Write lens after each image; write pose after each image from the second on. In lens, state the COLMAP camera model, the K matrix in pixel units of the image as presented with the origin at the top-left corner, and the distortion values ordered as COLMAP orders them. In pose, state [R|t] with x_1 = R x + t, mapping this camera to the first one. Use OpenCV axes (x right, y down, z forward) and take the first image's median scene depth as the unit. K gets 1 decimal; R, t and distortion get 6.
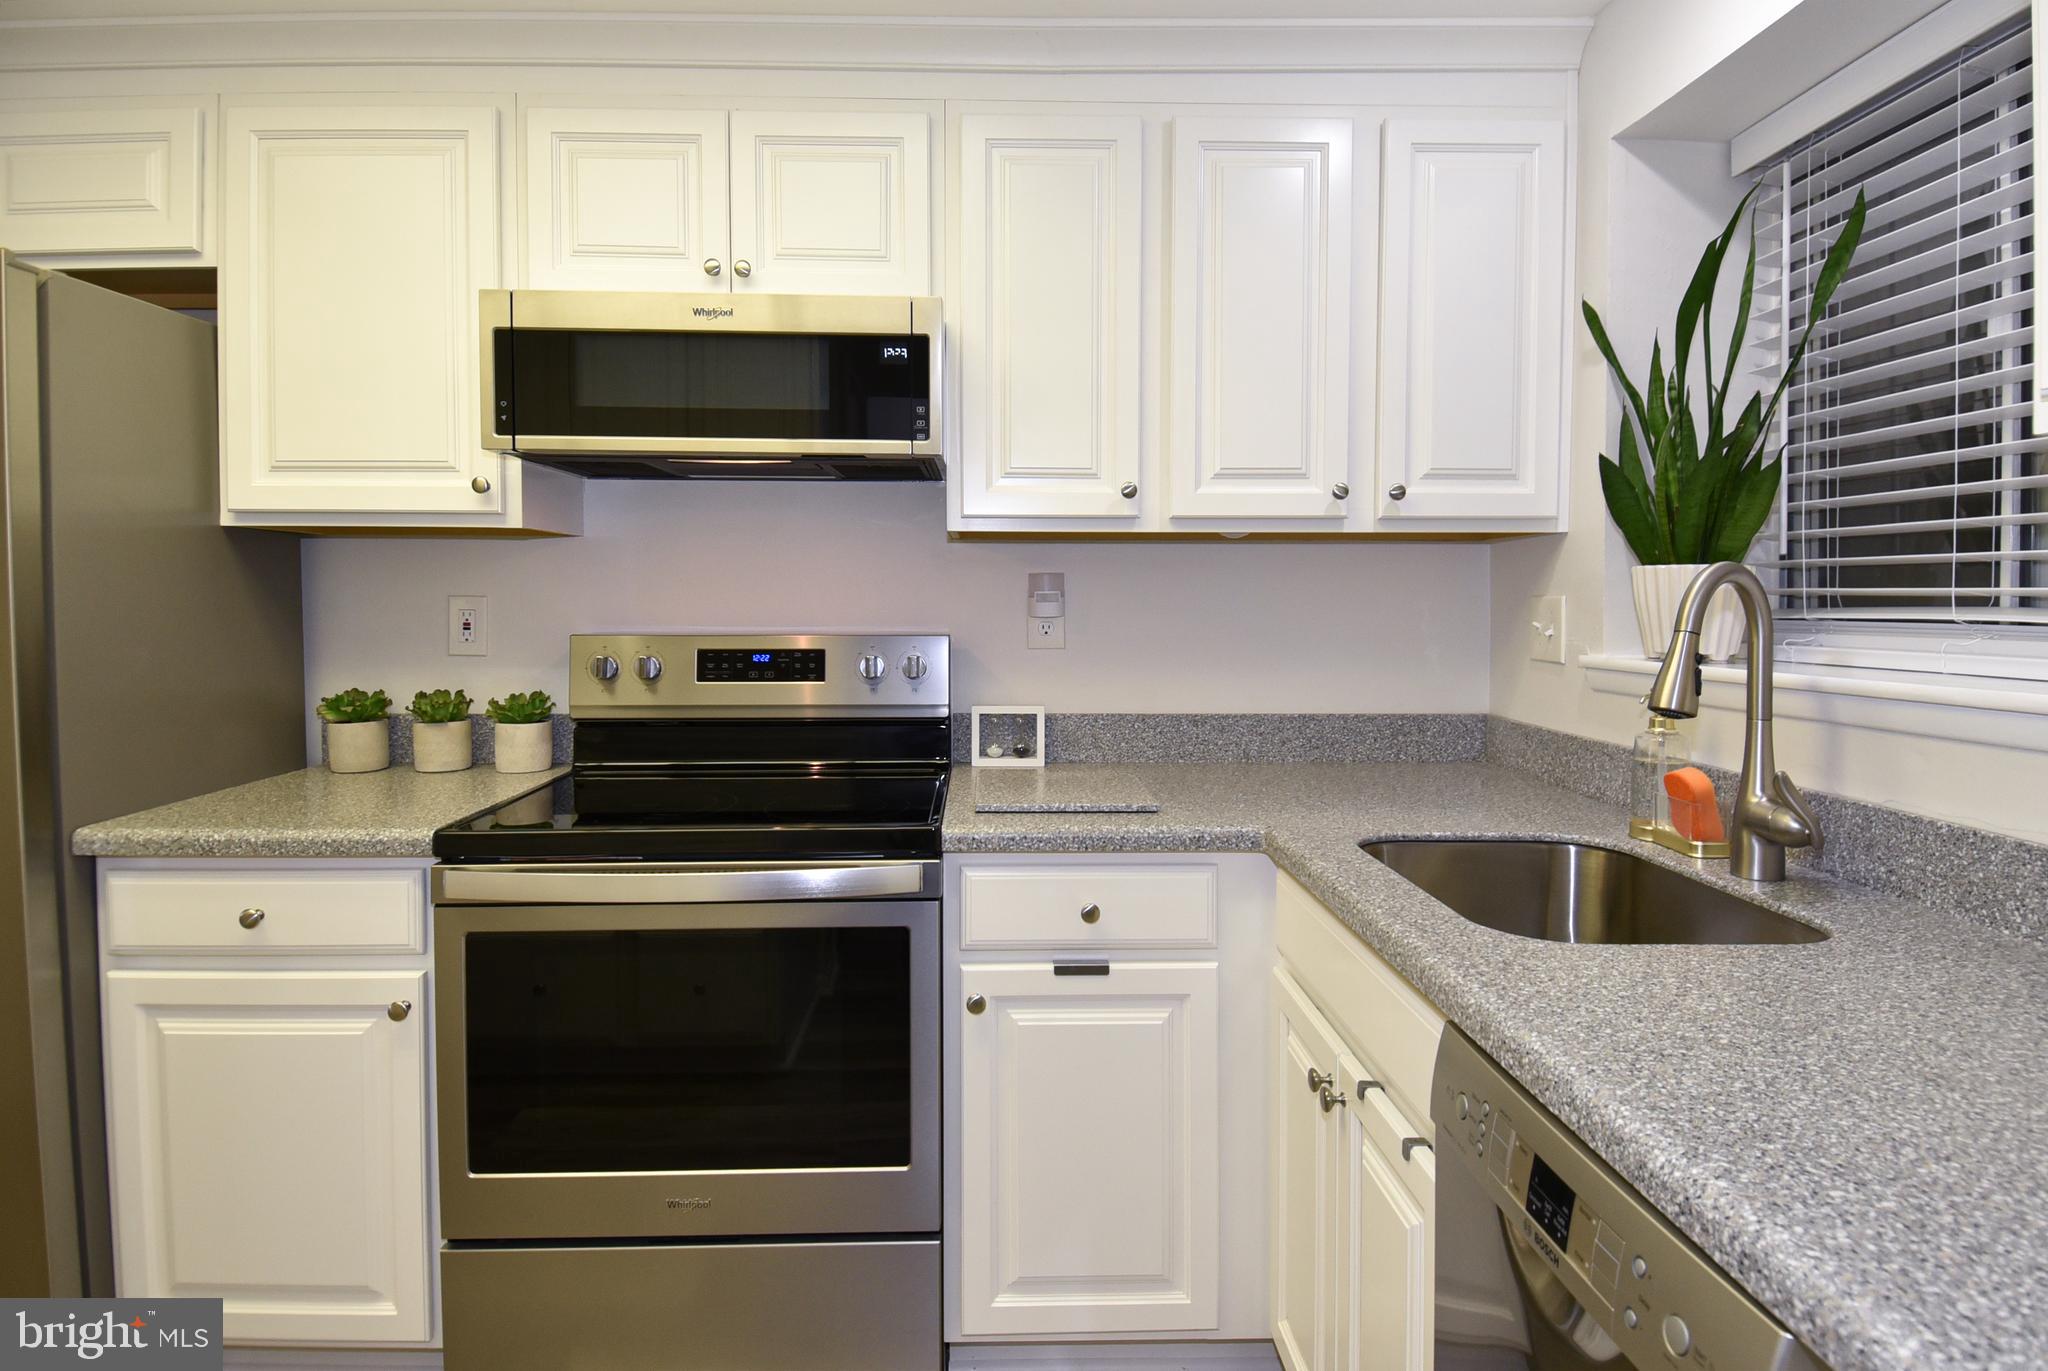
lens RADIAL K [[1152.1, 0, 1024.1], [0, 1152.1, 628.6], [0, 0, 1]] dist [0.052474, -0.062026]
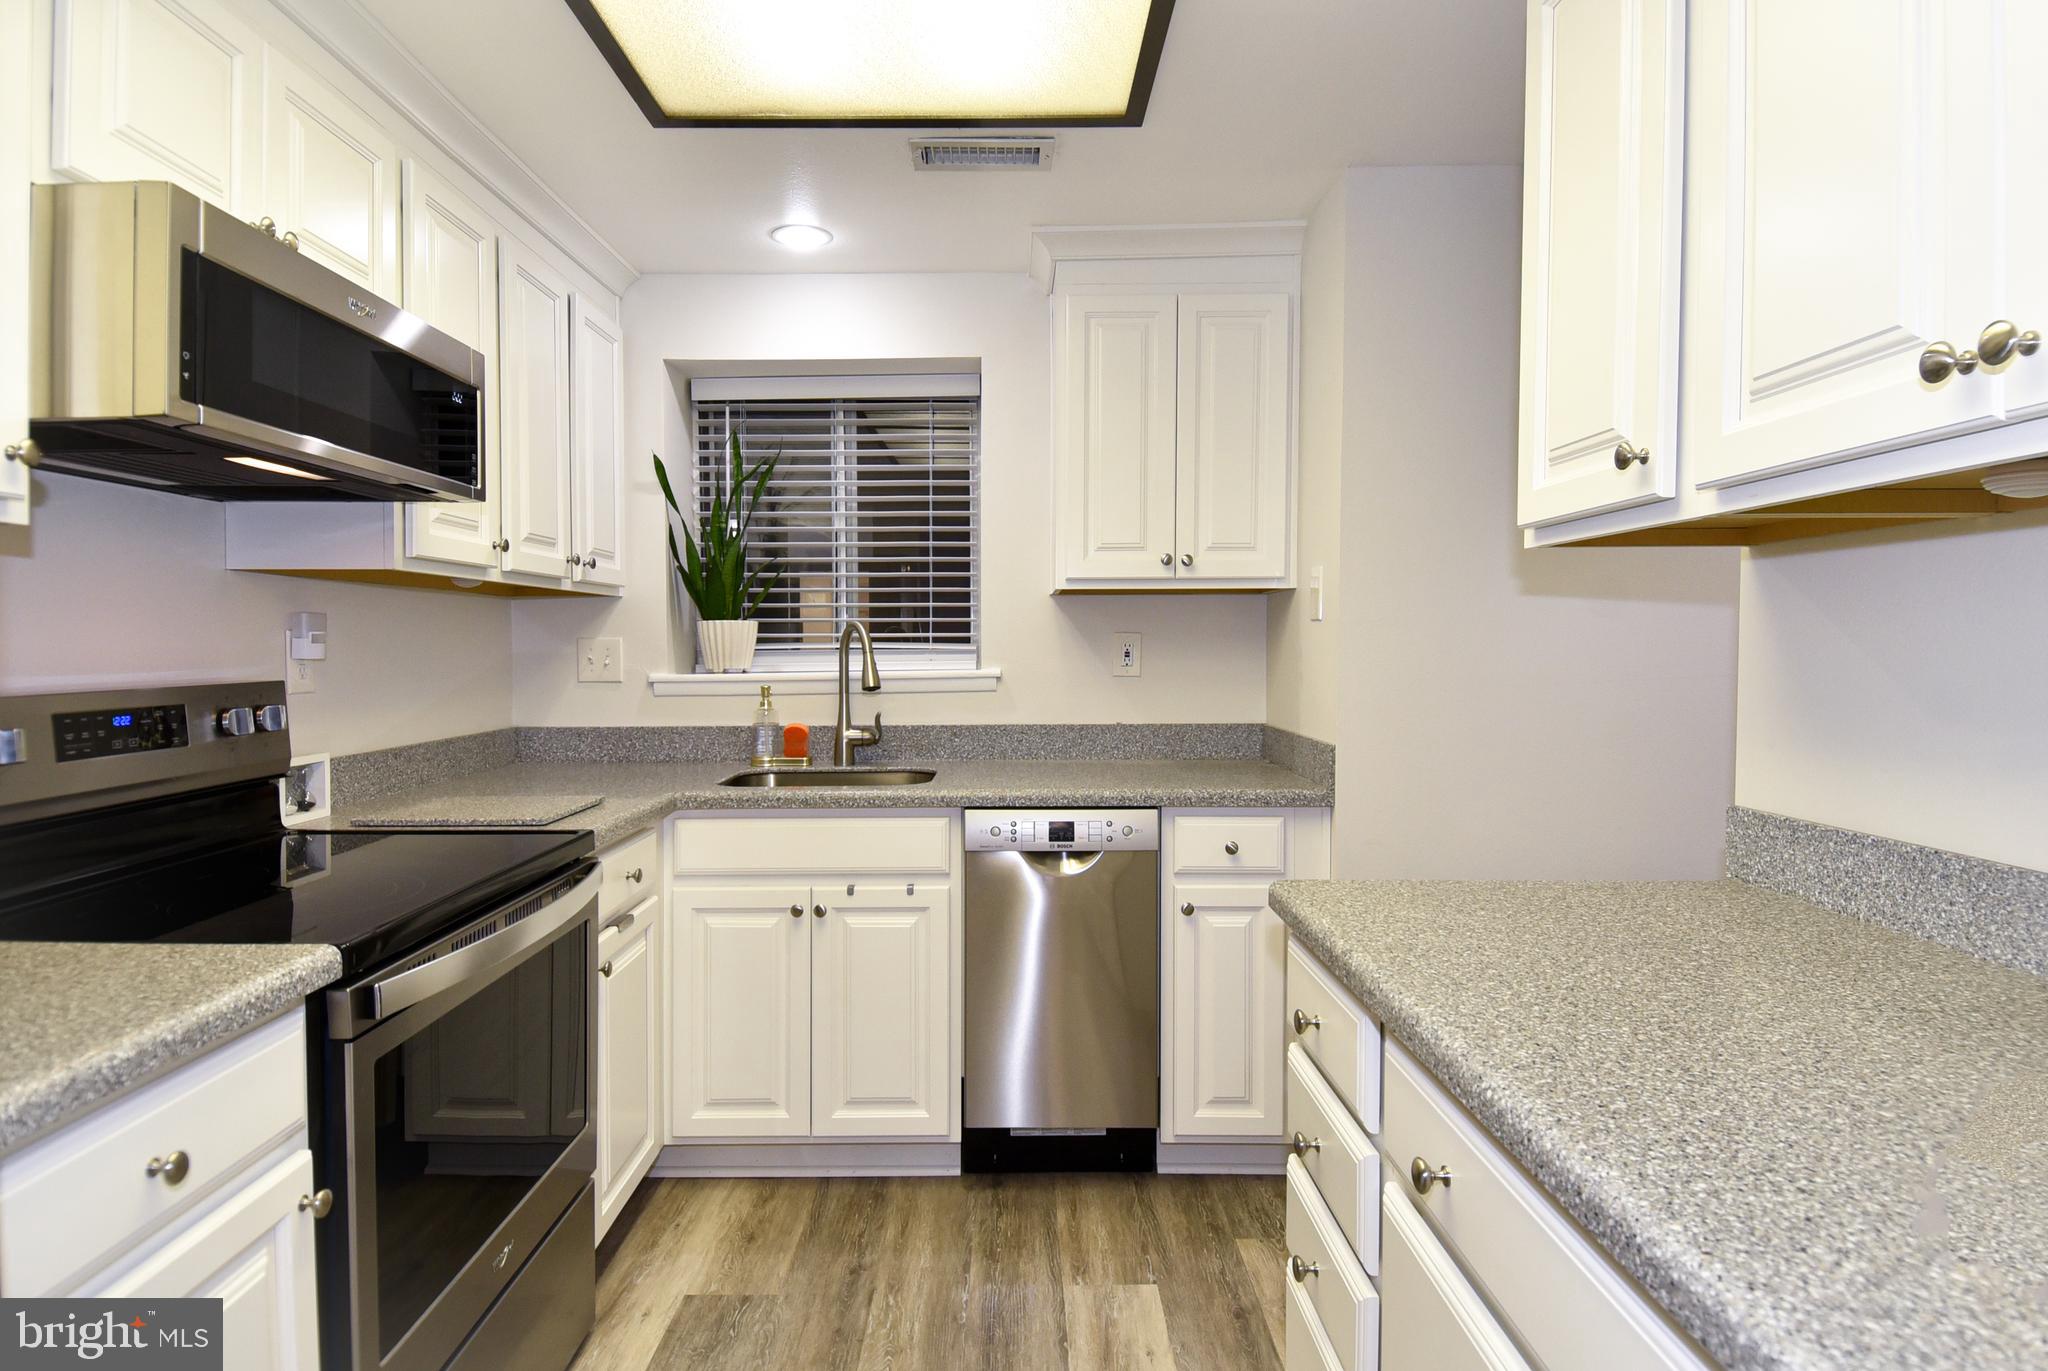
lens RADIAL K [[1102.2, 0, 1024.0], [0, 1102.2, 685.5], [0, 0, 1]] dist [0.046679, -0.051523]
pose [[0.011890, -0.040459, 0.999110, -1.033606], [0.037827, 0.998484, 0.039983, -0.004119], [-0.999214, 0.037318, 0.013403, 0.464811]]
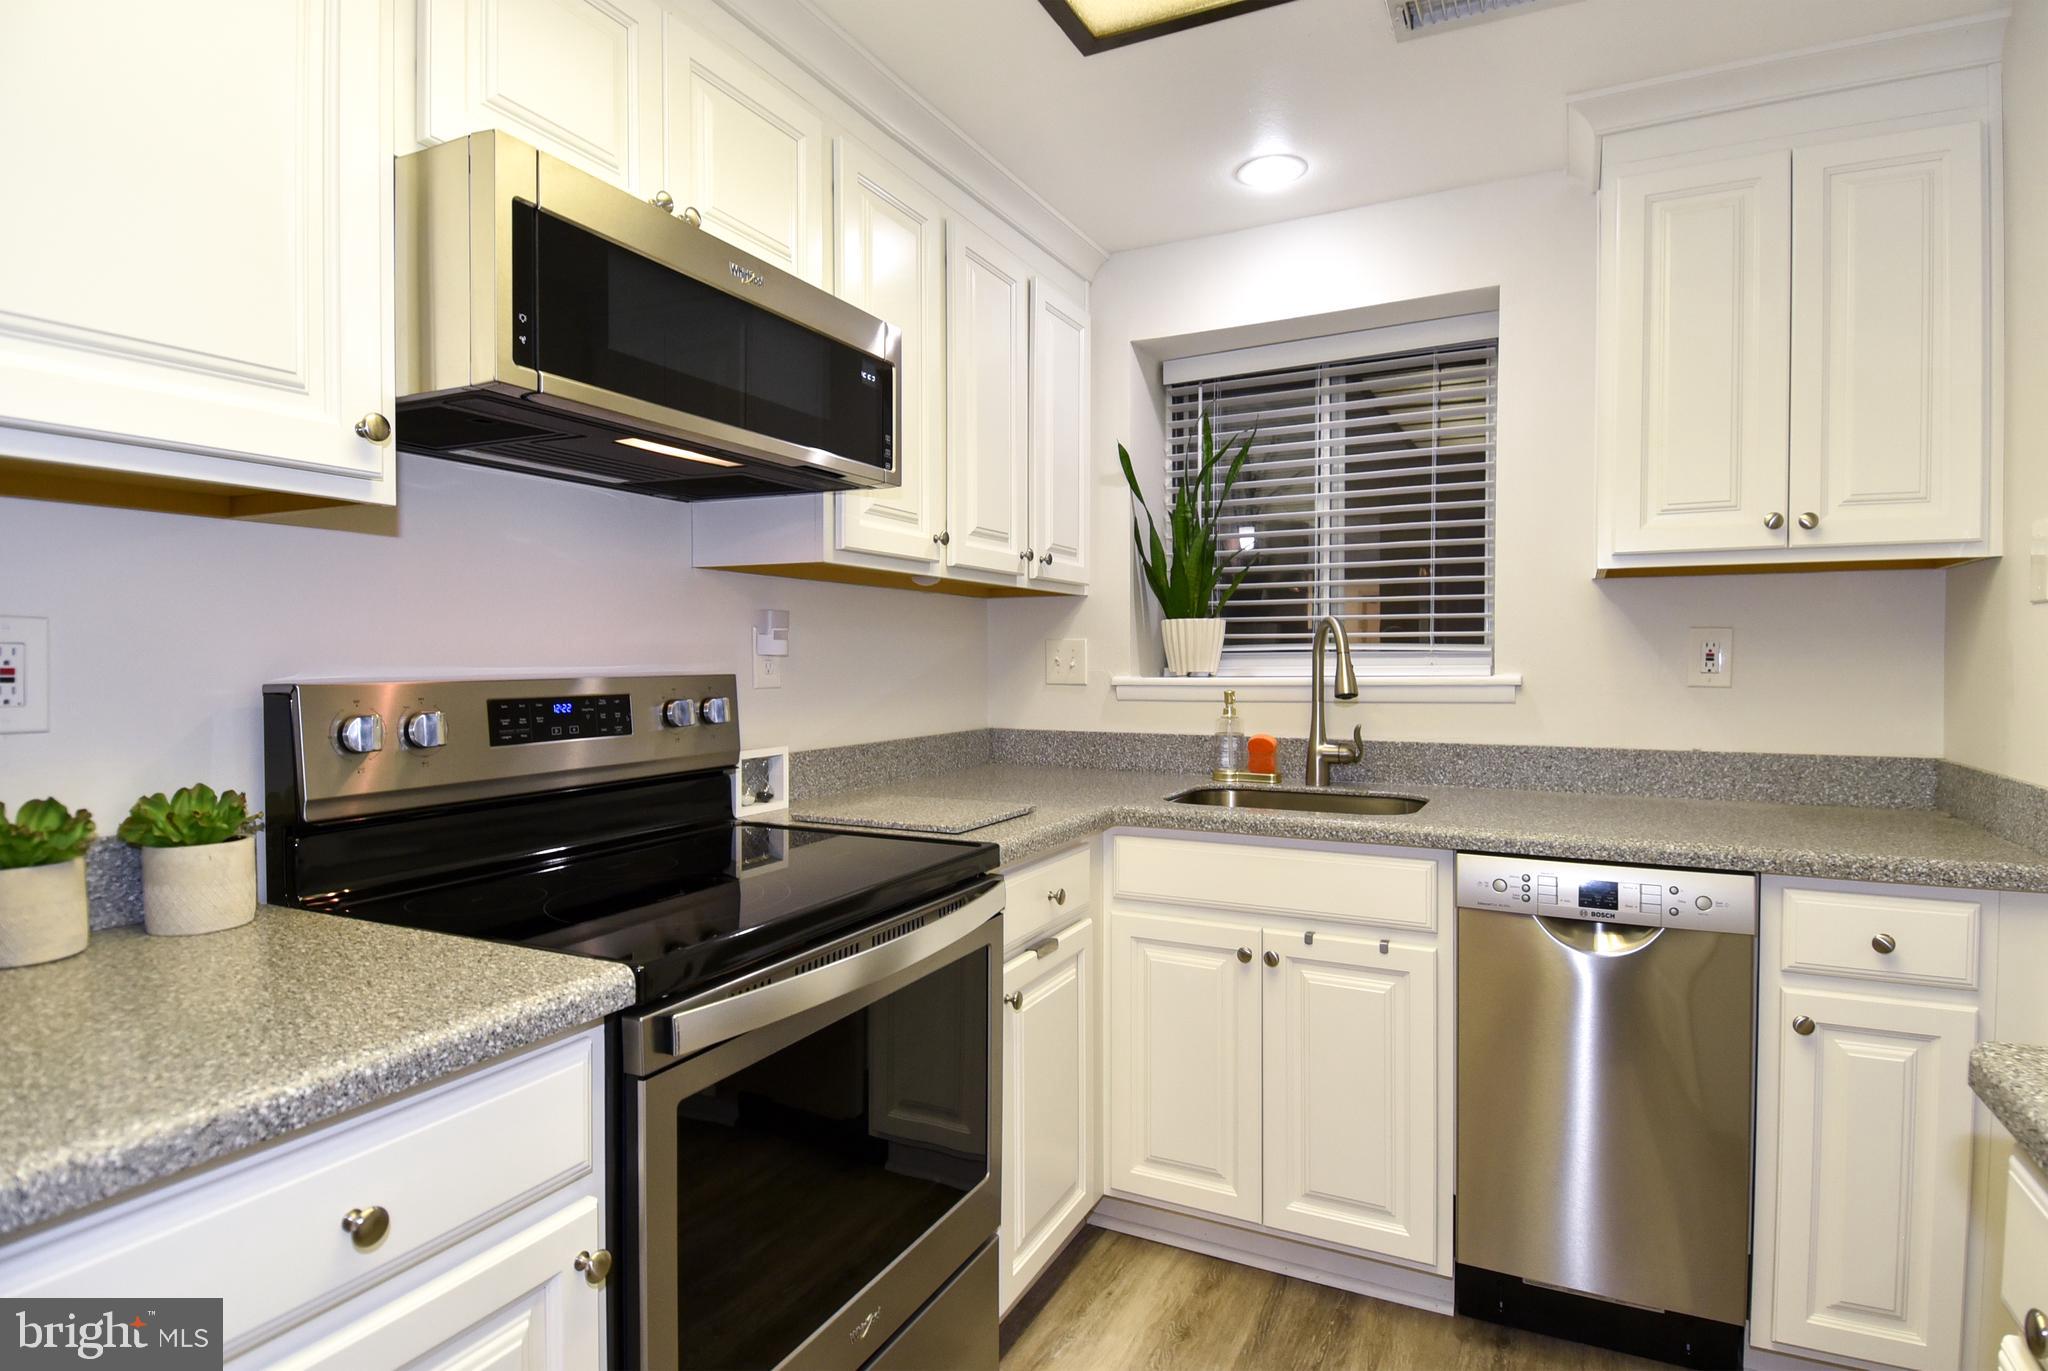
lens RADIAL K [[1086.2, 0, 1042.5], [0, 1086.2, 675.4], [0, 0, 1]] dist [0.051092, -0.056443]
pose [[0.456859, -0.017600, 0.889365, -0.808267], [0.032303, 0.999473, 0.003185, 0.013049], [-0.888952, 0.027274, 0.457187, 0.433609]]
